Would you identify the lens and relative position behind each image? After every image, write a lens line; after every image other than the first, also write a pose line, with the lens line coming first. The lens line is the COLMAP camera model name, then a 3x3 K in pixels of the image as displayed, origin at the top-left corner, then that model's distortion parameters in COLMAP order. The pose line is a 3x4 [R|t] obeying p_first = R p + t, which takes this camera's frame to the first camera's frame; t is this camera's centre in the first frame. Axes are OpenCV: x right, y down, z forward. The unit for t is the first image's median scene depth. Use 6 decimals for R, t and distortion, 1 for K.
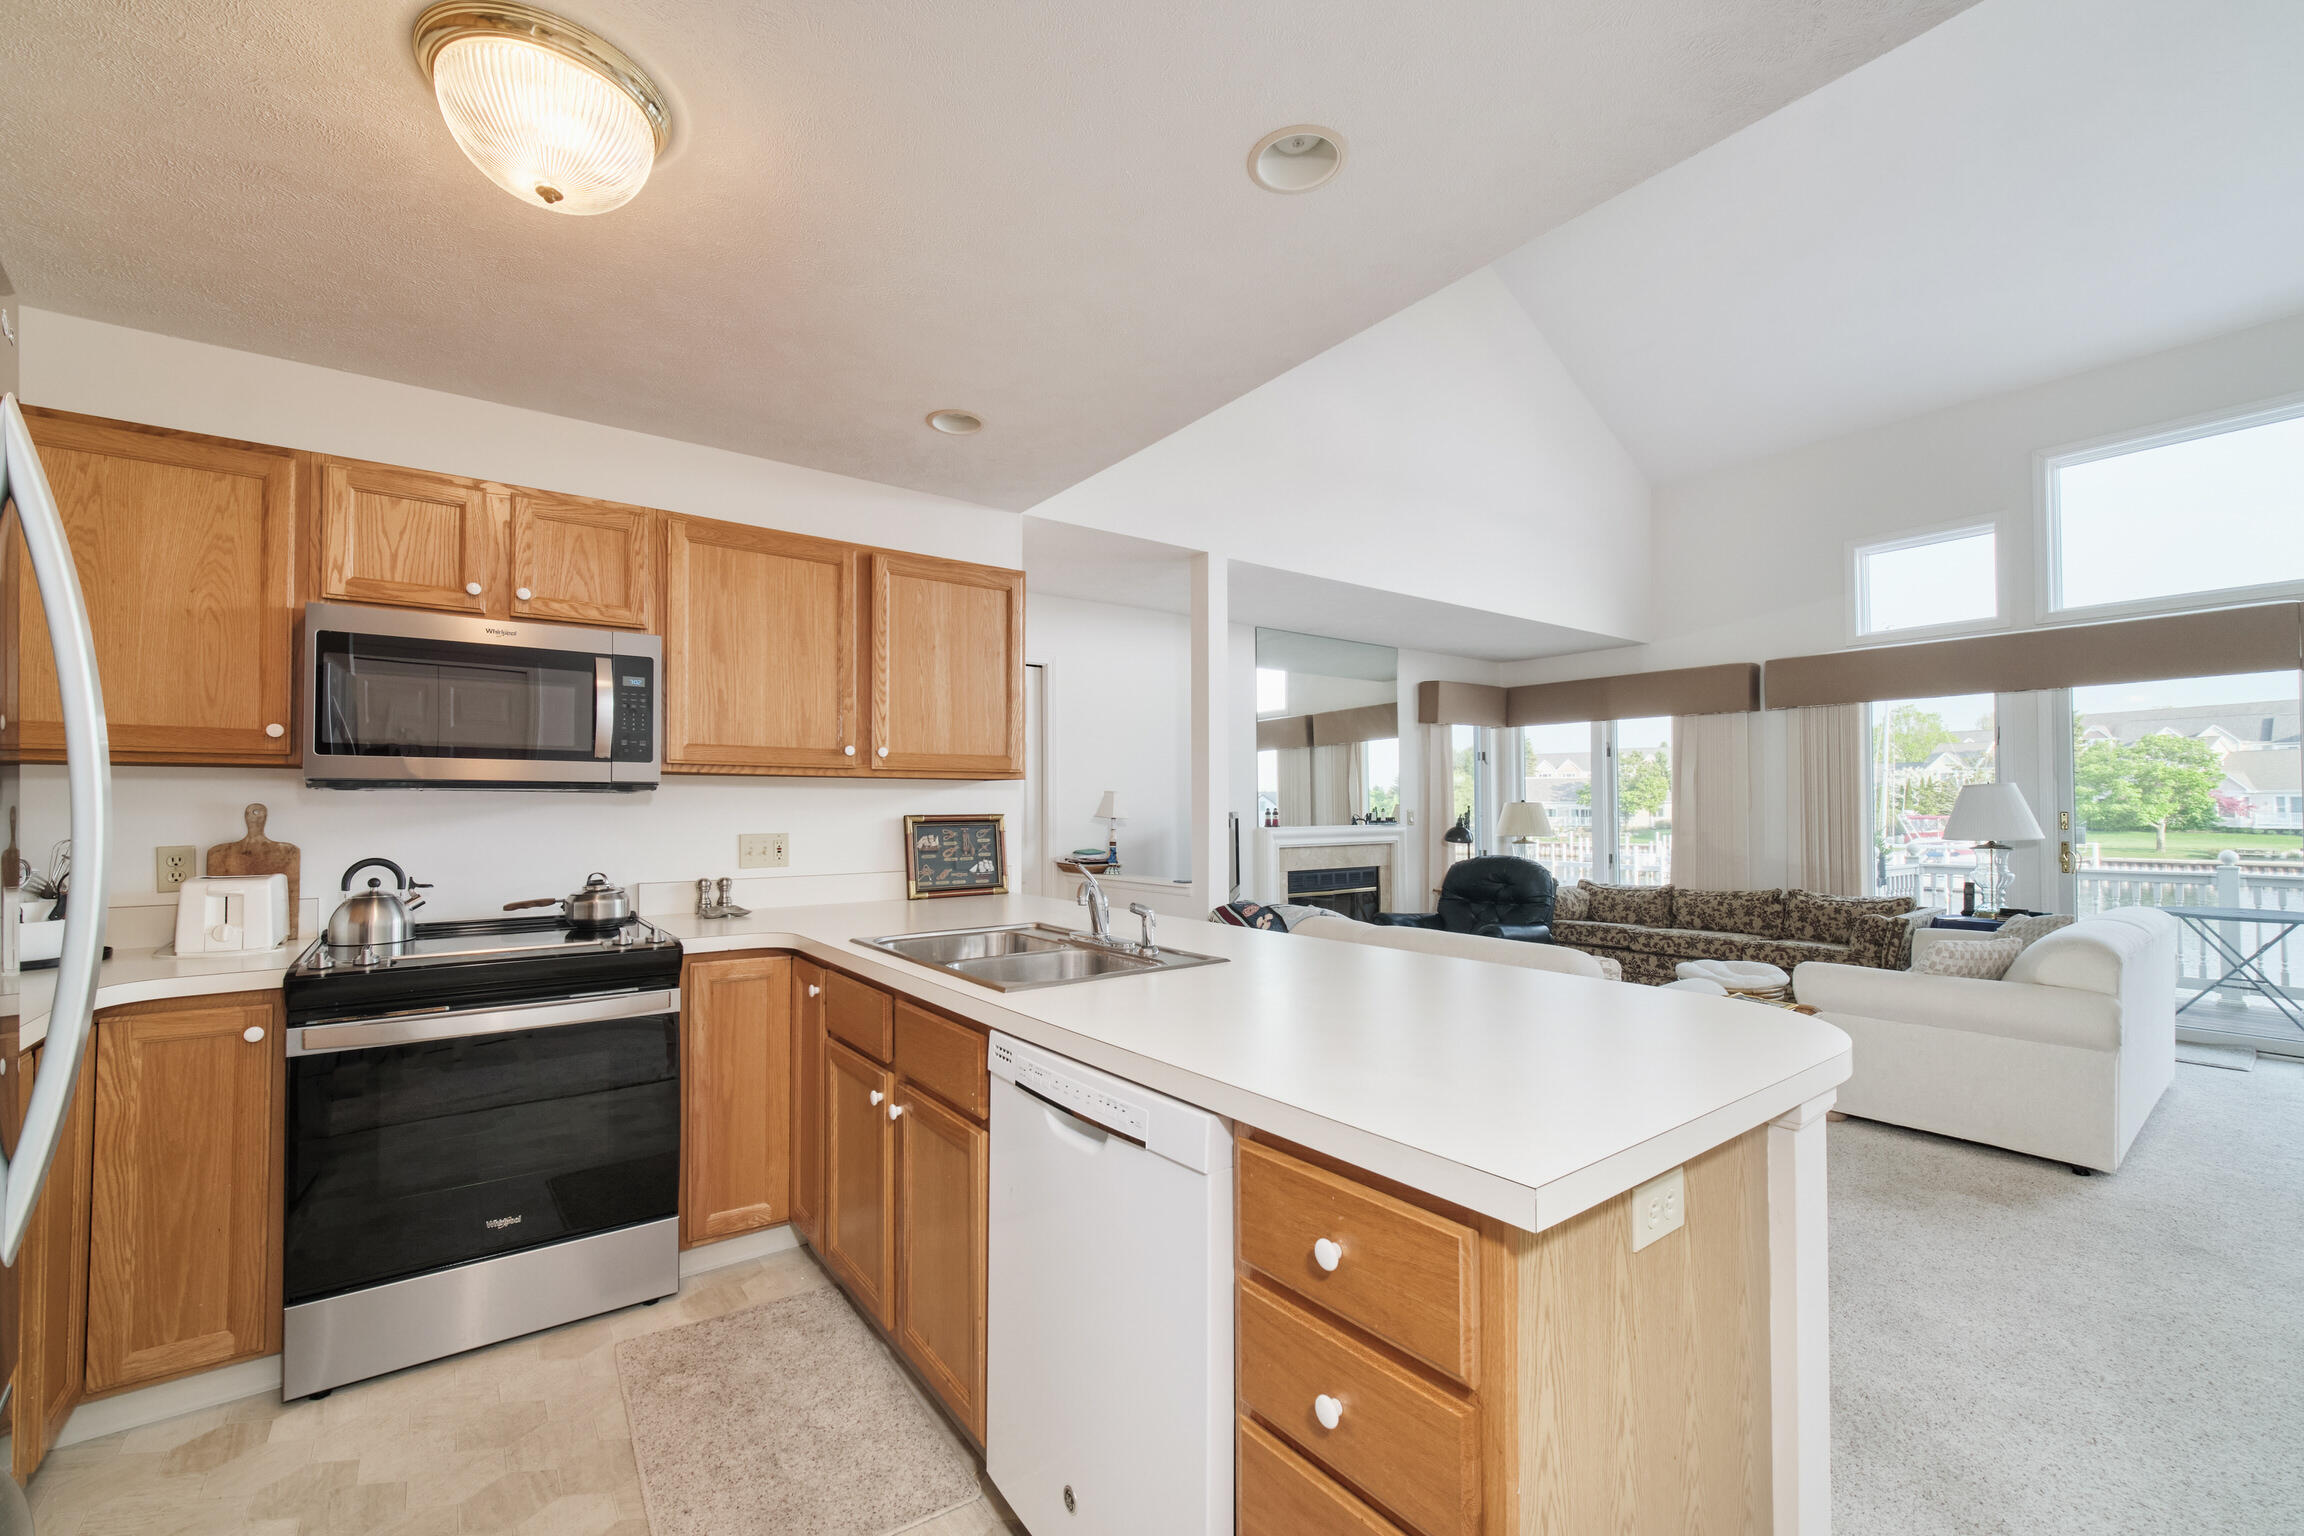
lens RADIAL K [[943.1, 0, 1163.0], [0, 943.1, 783.7], [0, 0, 1]] dist [0.001468, 0.000380]
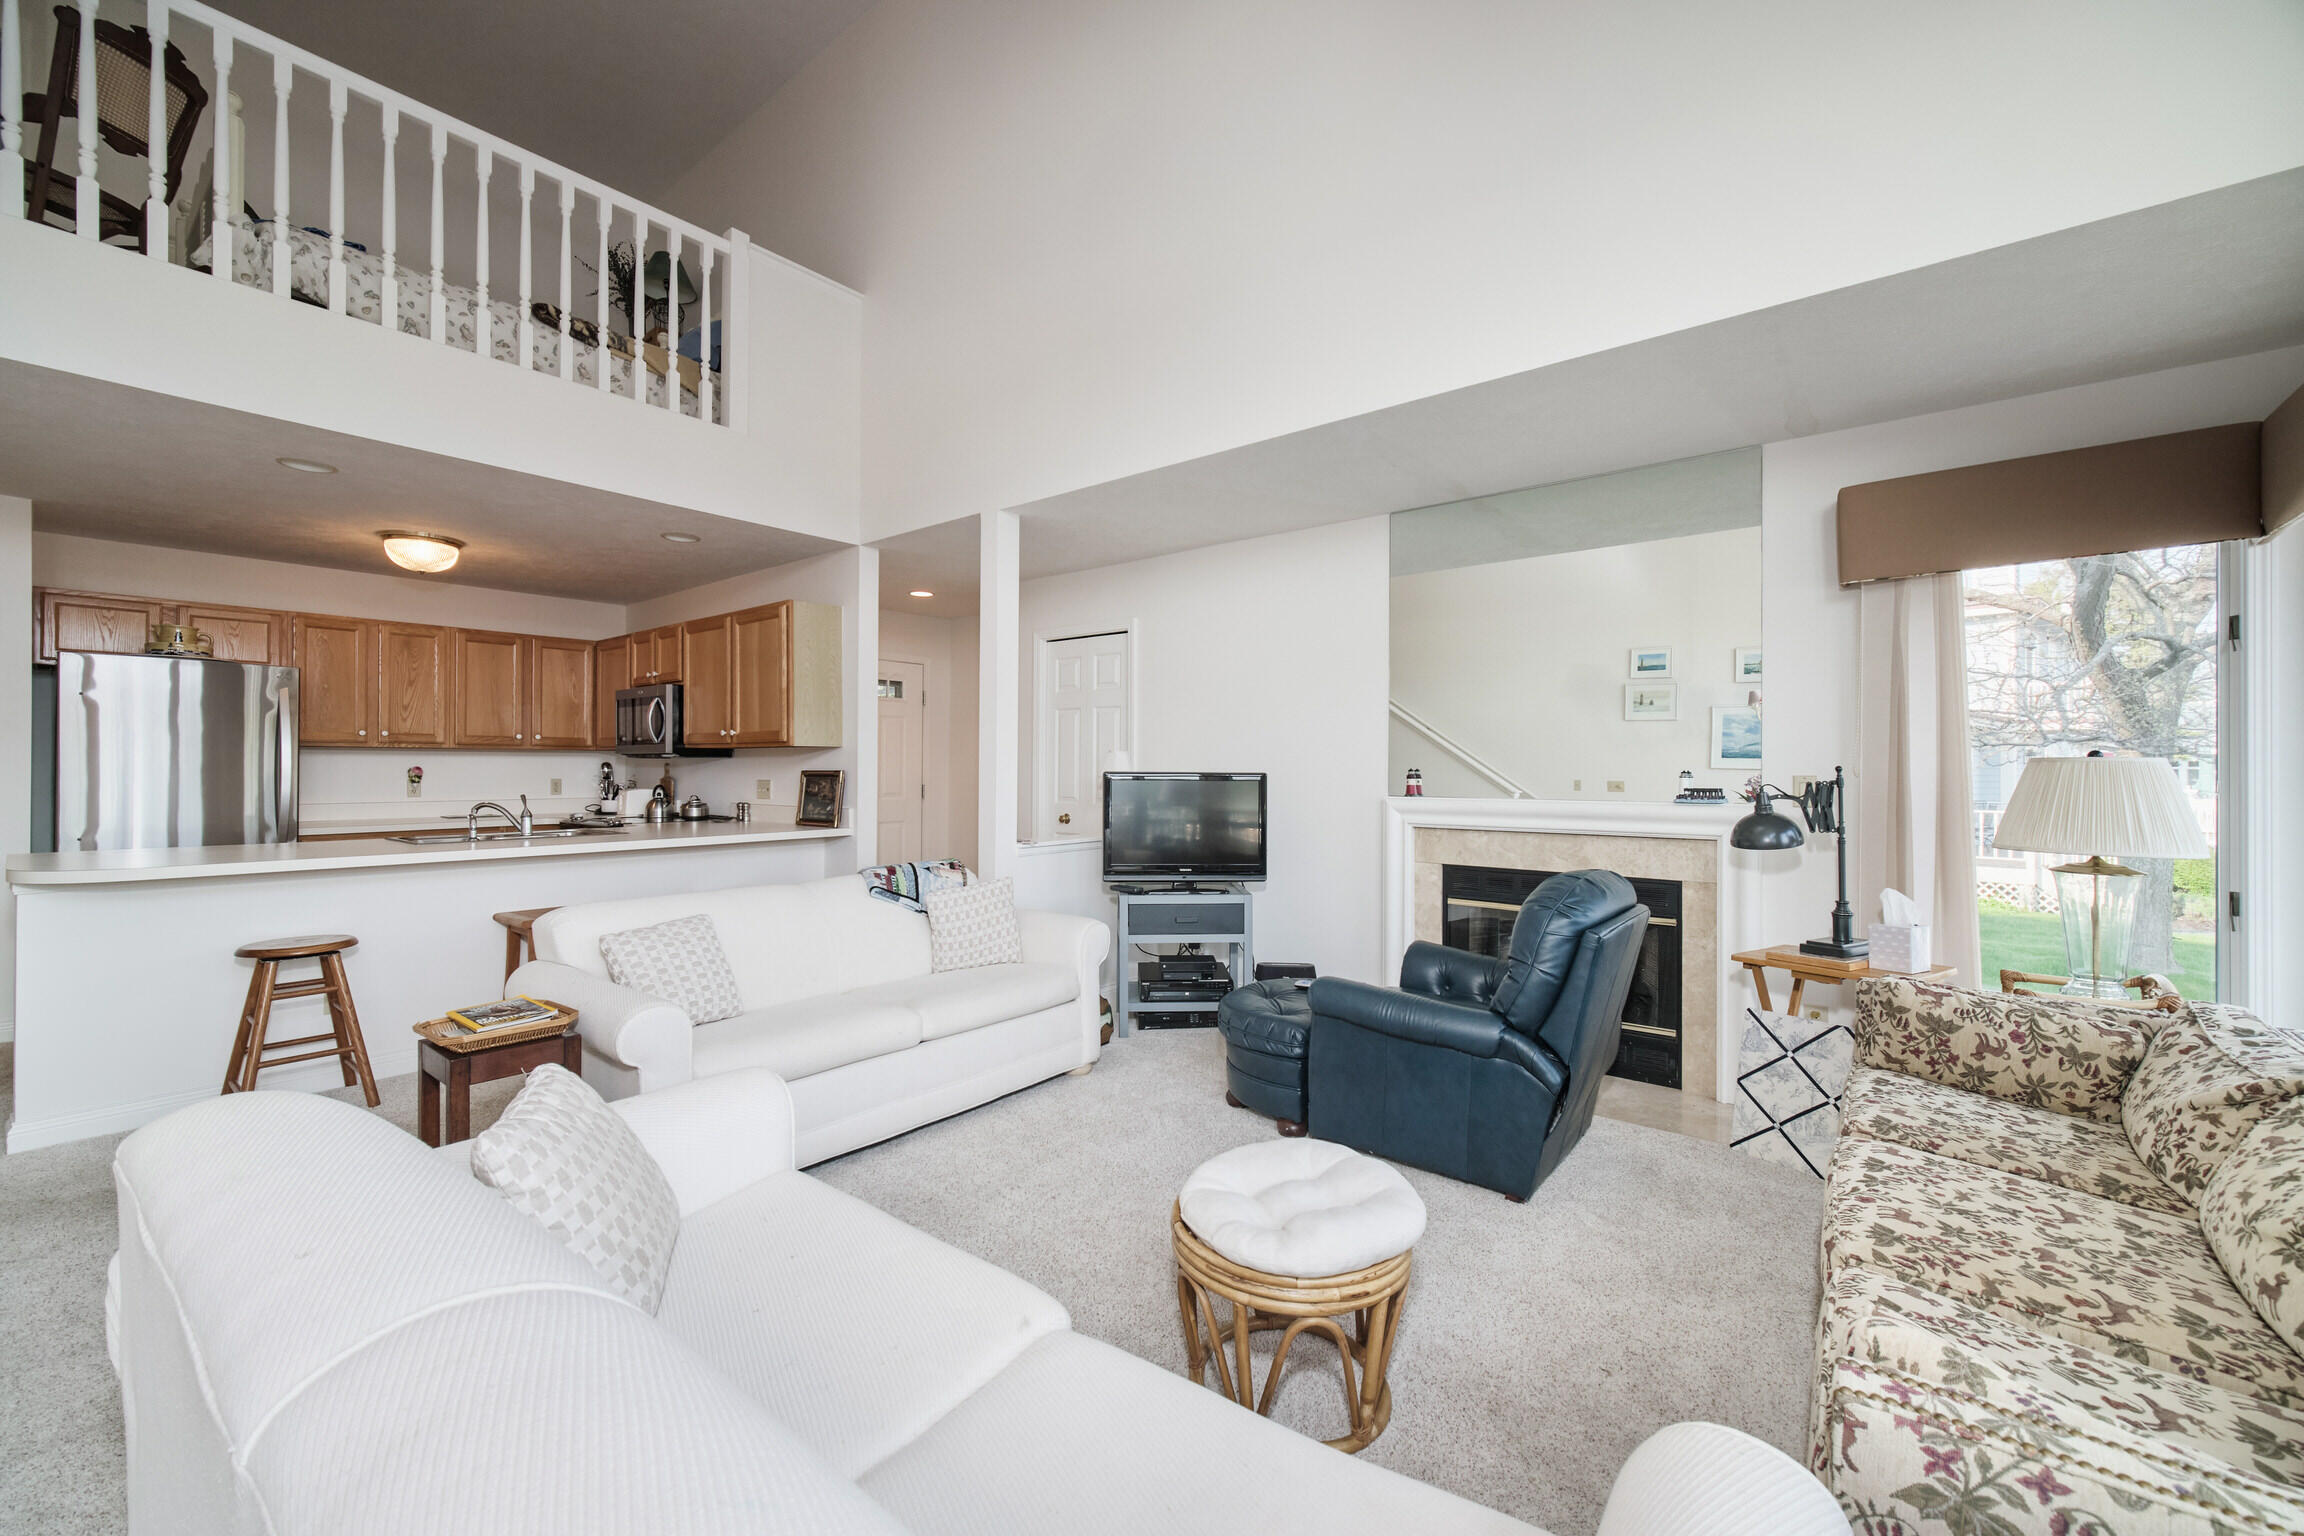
lens RADIAL K [[943.1, 0, 1163.0], [0, 943.1, 783.7], [0, 0, 1]] dist [0.001468, 0.000380]
pose [[0.232150, 0.015928, -0.972550, 1.361479], [0.018030, 0.999624, 0.020675, 0.034597], [0.972513, -0.022335, 0.231775, 1.211425]]
